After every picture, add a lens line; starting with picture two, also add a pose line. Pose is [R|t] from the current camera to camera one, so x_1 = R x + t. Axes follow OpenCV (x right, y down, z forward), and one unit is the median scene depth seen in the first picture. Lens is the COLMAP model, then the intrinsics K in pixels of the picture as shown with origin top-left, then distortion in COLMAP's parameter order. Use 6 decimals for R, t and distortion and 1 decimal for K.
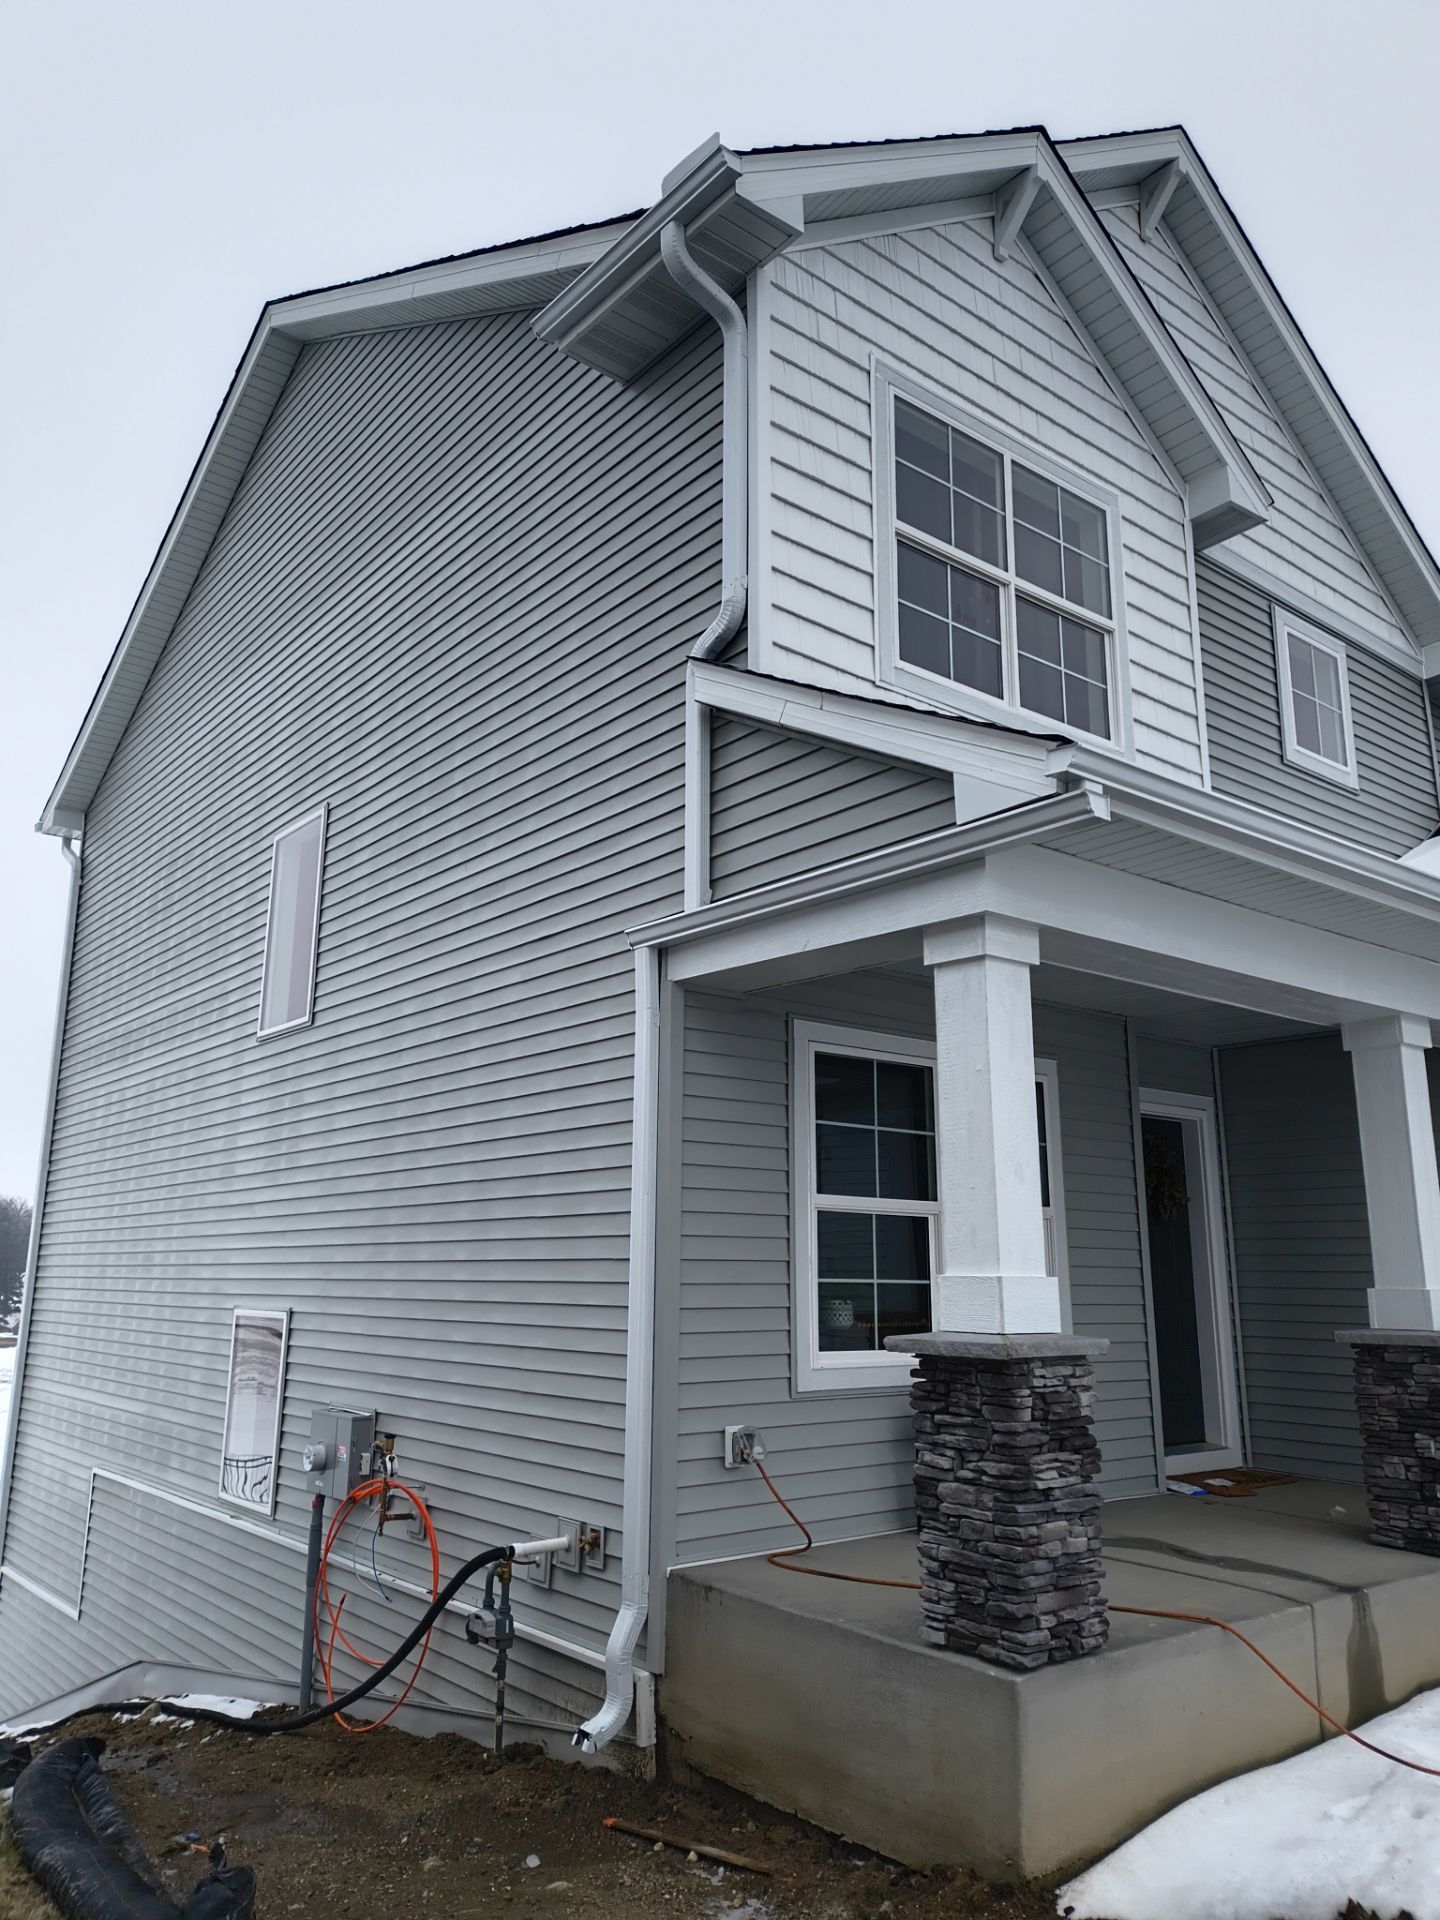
lens RADIAL K [[1391.2, 0, 720.0], [0, 1391.2, 960.0], [0, 0, 1]] dist [0.052148, -0.048819]
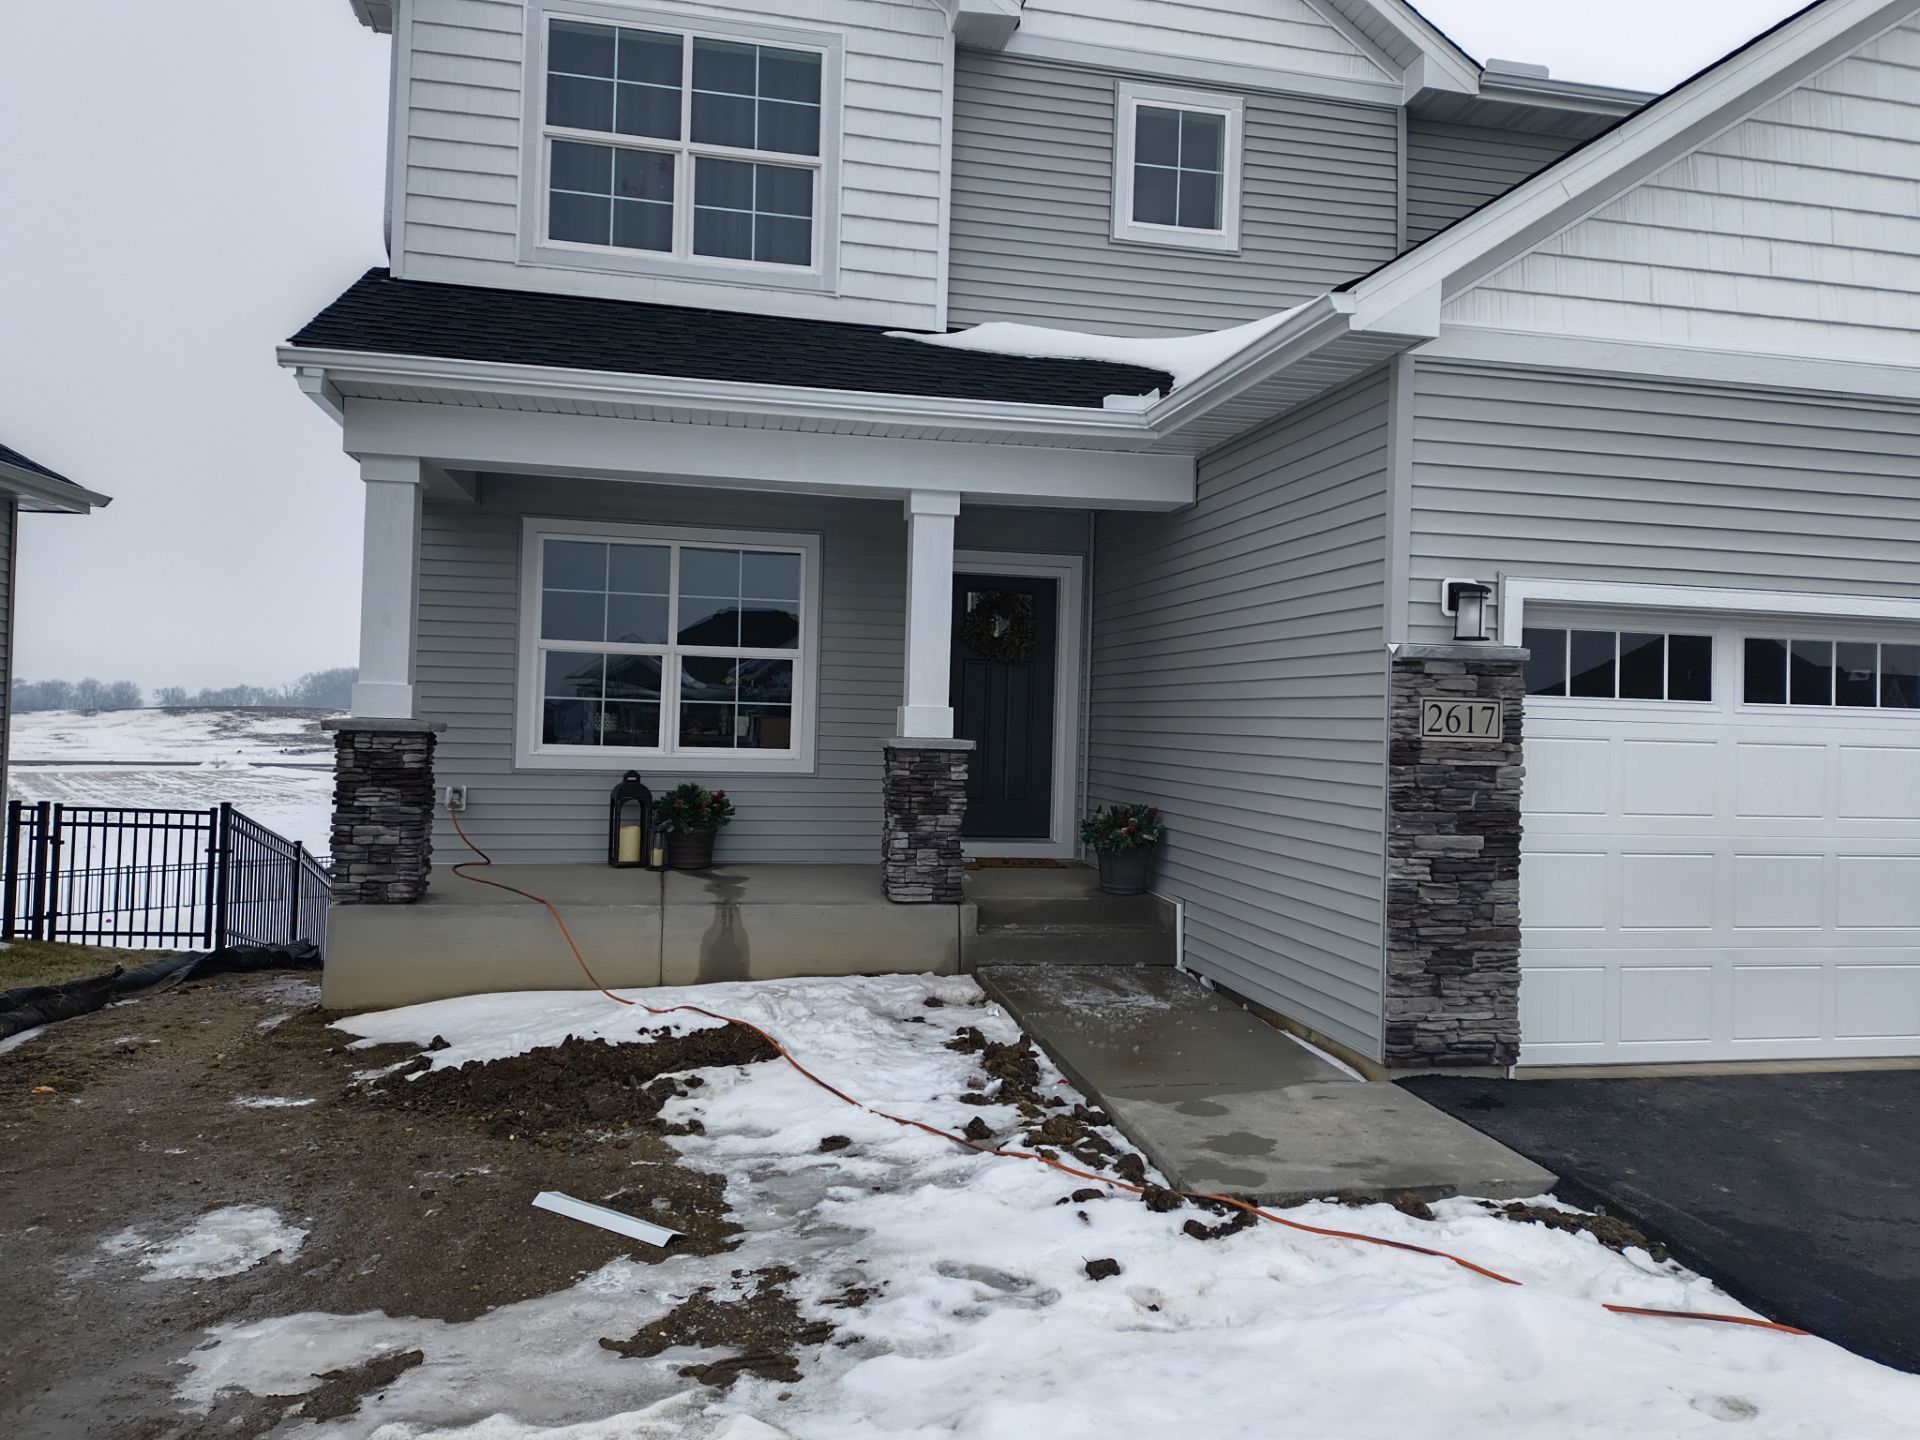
lens RADIAL K [[1373.1, 0, 960.7], [0, 1373.1, 712.1], [0, 0, 1]] dist [0.064829, -0.063382]
pose [[0.891315, 0.013637, -0.453180, 1.085294], [0.077958, 0.980051, 0.182819, 0.014093], [0.446633, -0.198278, 0.872471, -0.067049]]
